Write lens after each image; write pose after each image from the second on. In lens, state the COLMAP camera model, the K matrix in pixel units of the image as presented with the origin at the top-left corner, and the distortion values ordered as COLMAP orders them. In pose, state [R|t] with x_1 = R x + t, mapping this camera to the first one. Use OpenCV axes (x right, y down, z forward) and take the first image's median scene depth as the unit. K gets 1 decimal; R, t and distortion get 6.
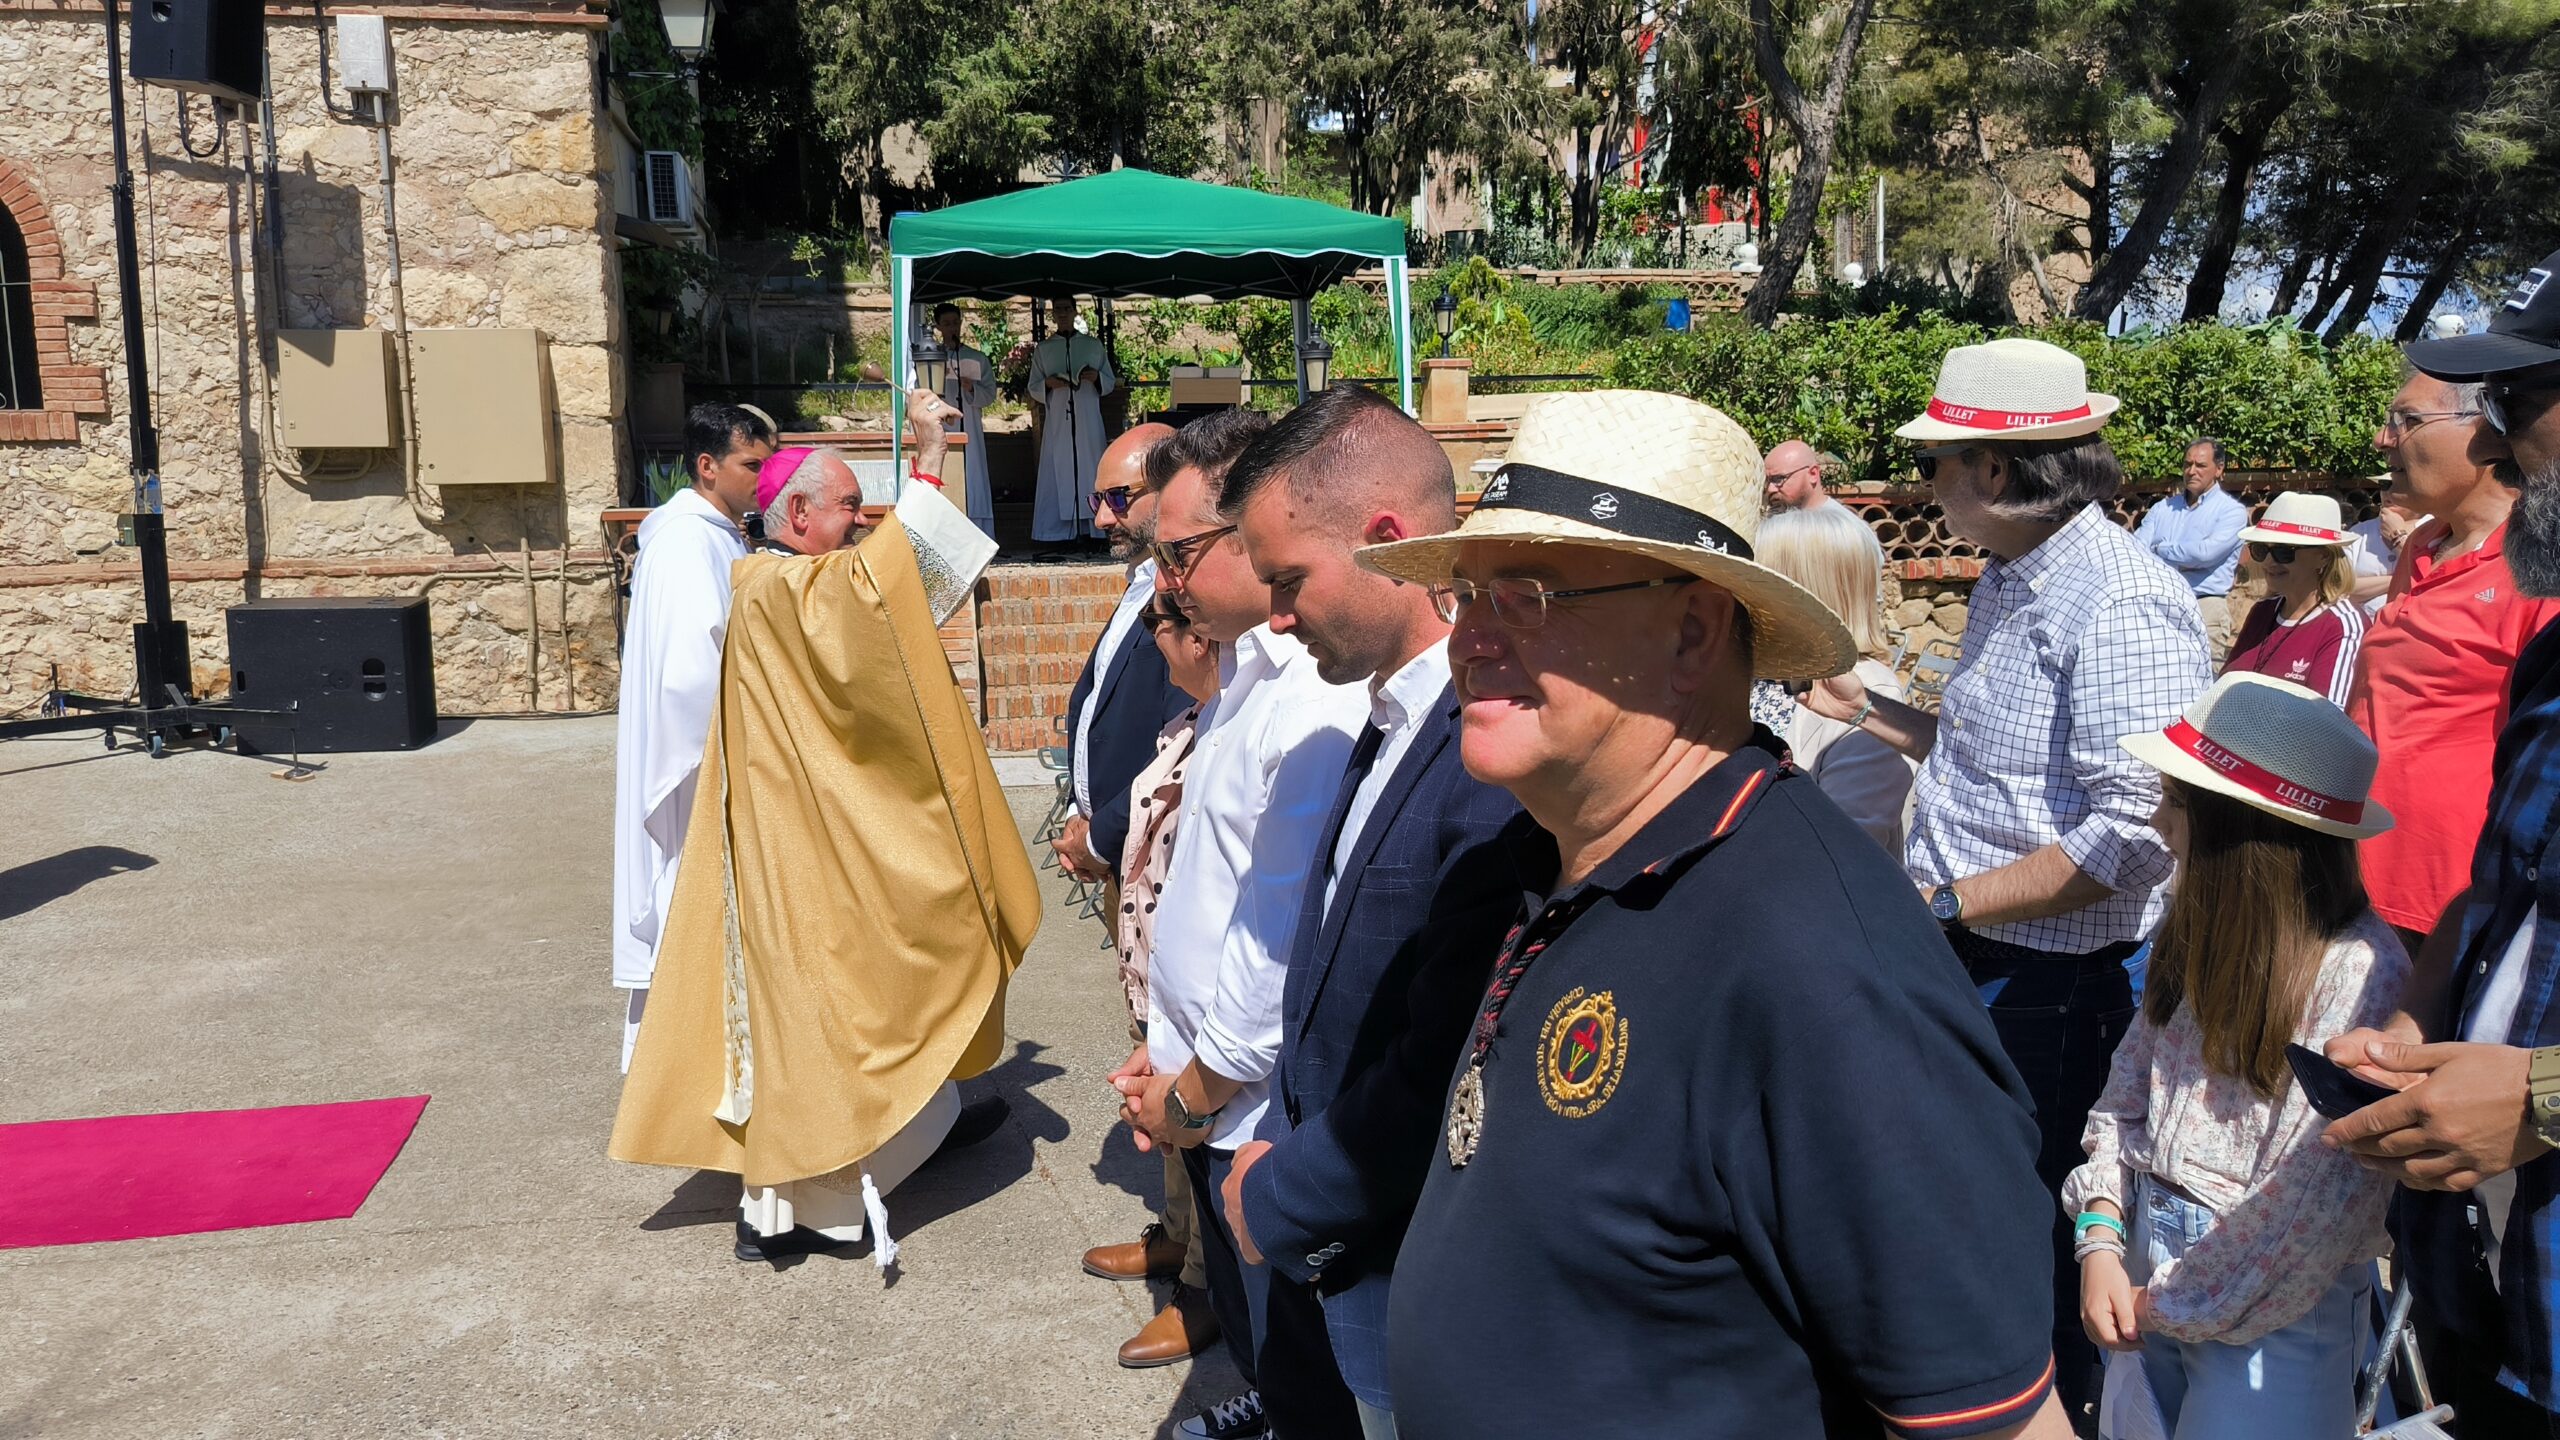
lens RADIAL K [[1776.4, 0, 1284.5], [0, 1776.4, 695.1], [0, 0, 1]] dist [0.053993, -0.050718]
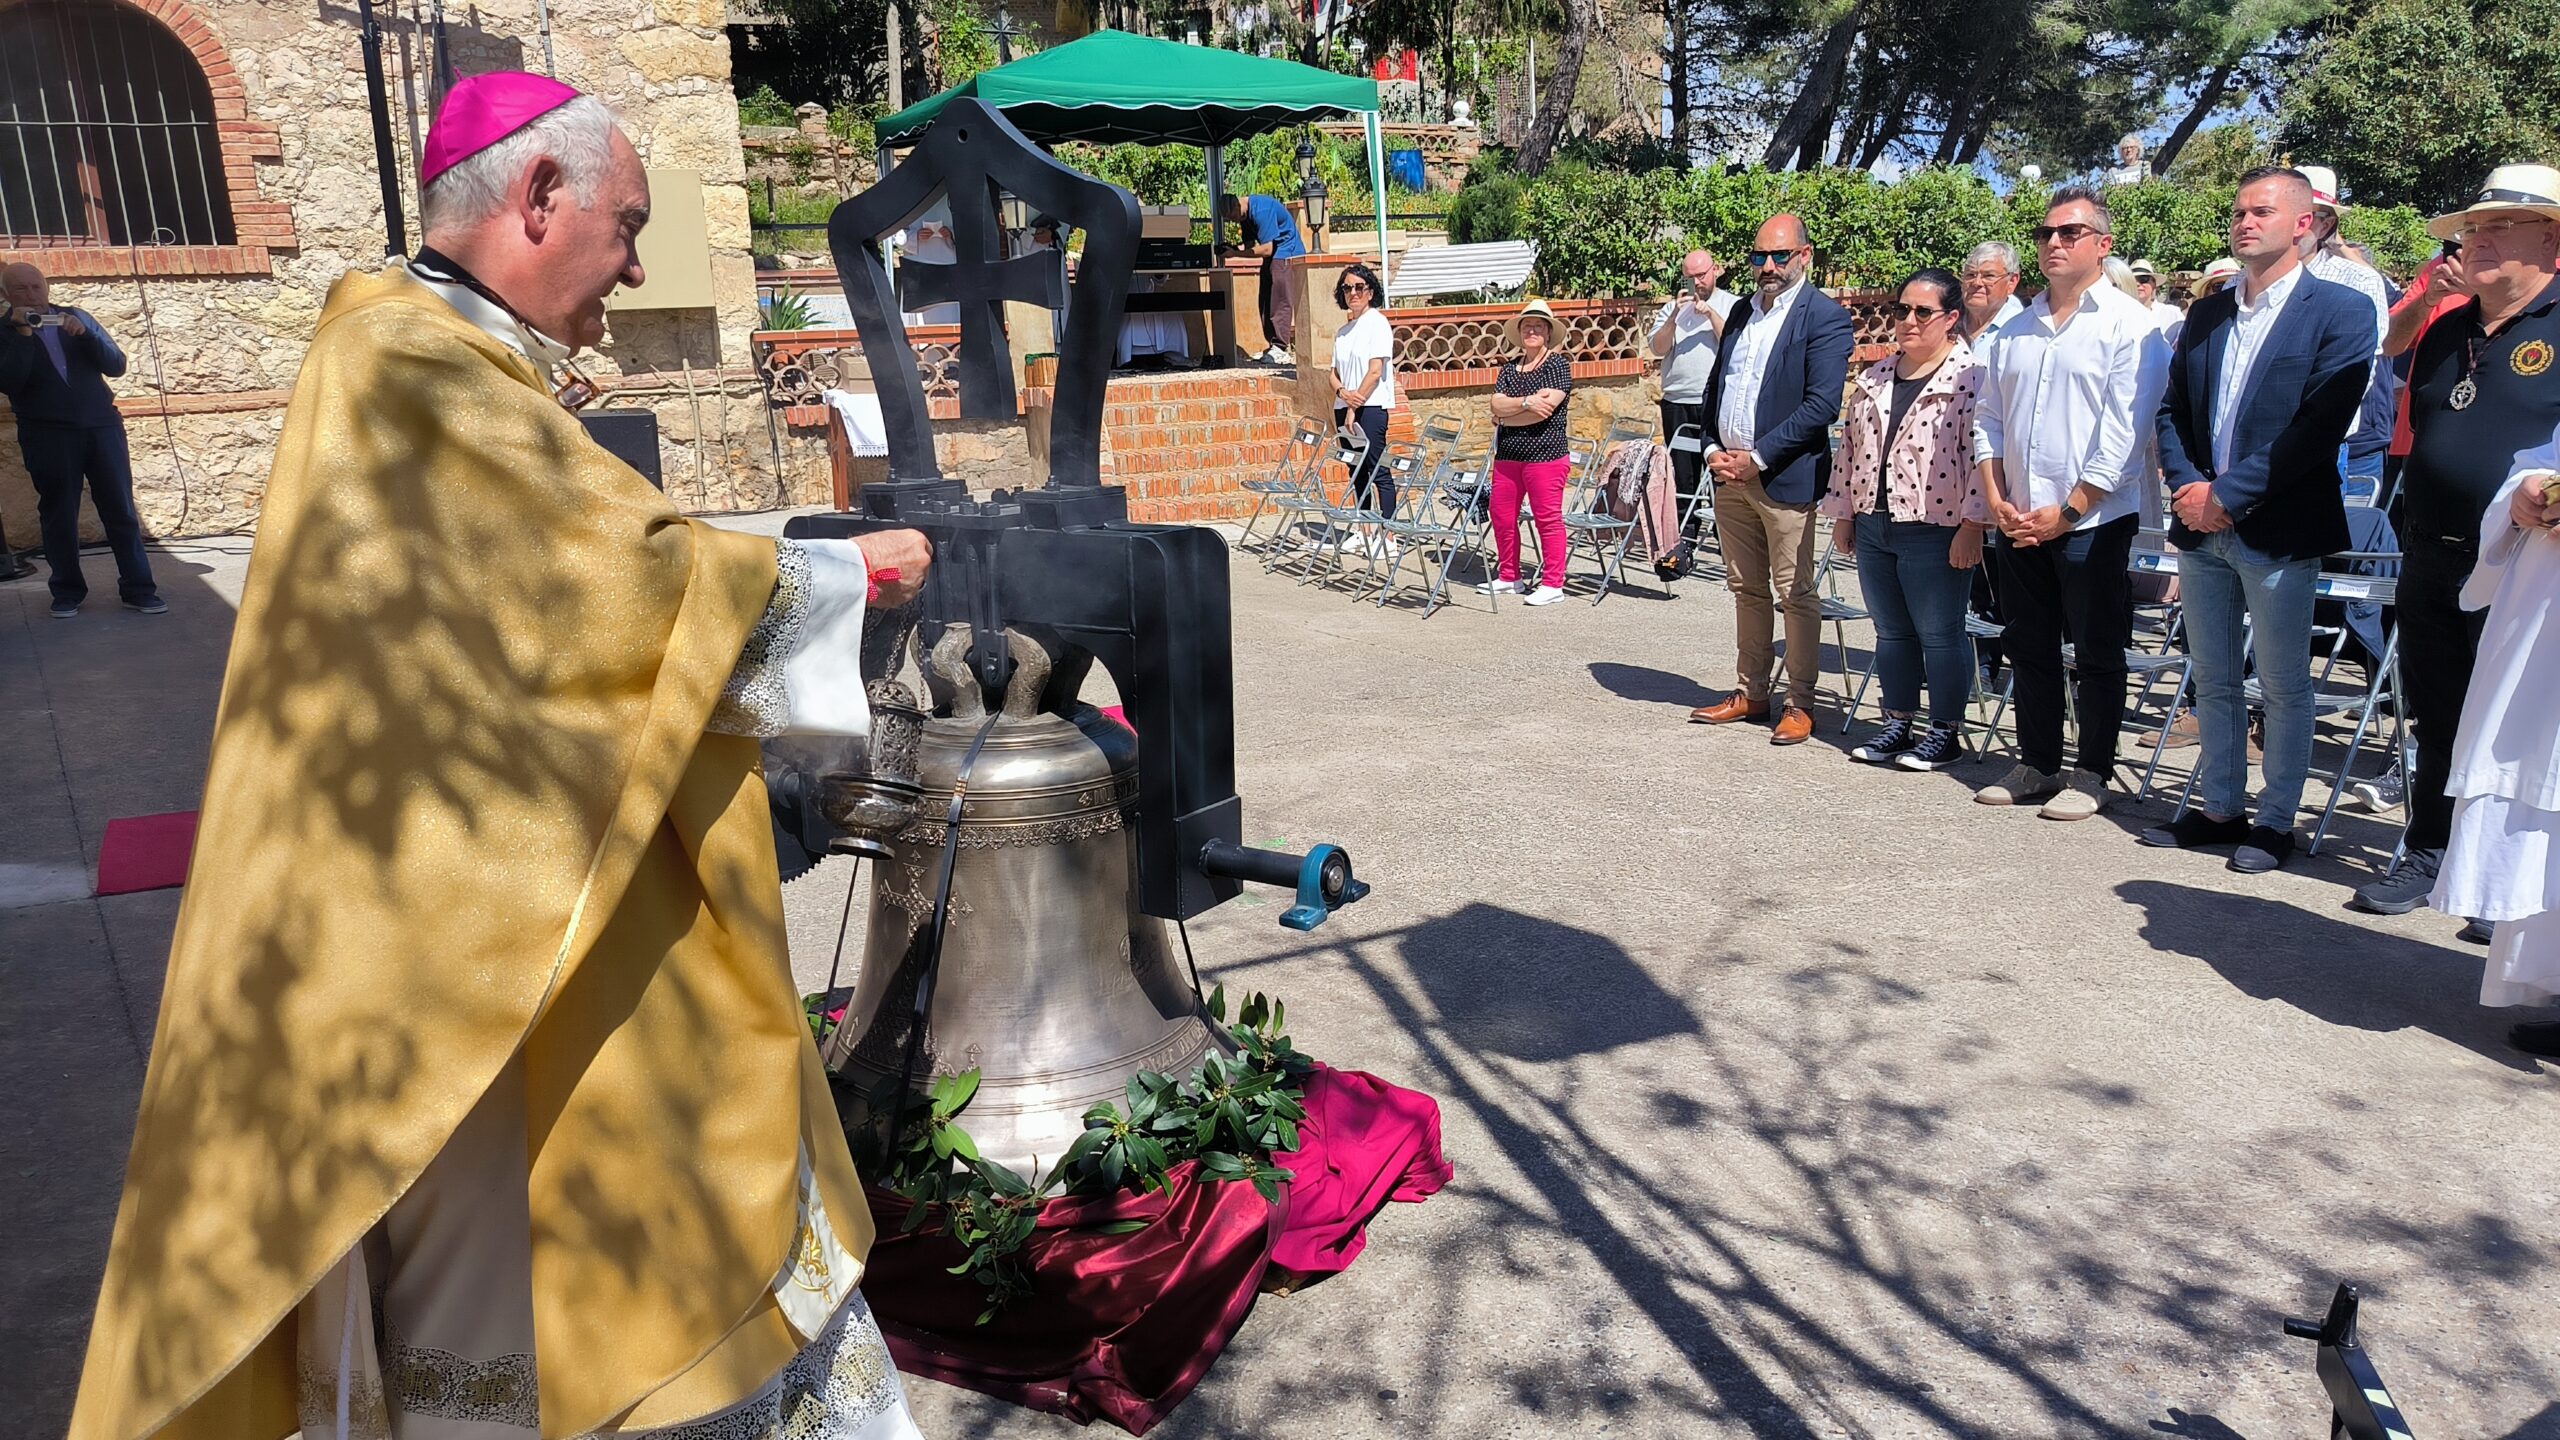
lens RADIAL K [[1776.4, 0, 1277.7], [0, 1776.4, 717.2], [0, 0, 1]] dist [0.053993, -0.050718]
pose [[0.965305, -0.074574, 0.250250, -0.368672], [0.052119, 0.994093, 0.095198, 0.051311], [-0.255871, -0.078852, 0.963490, -0.213817]]
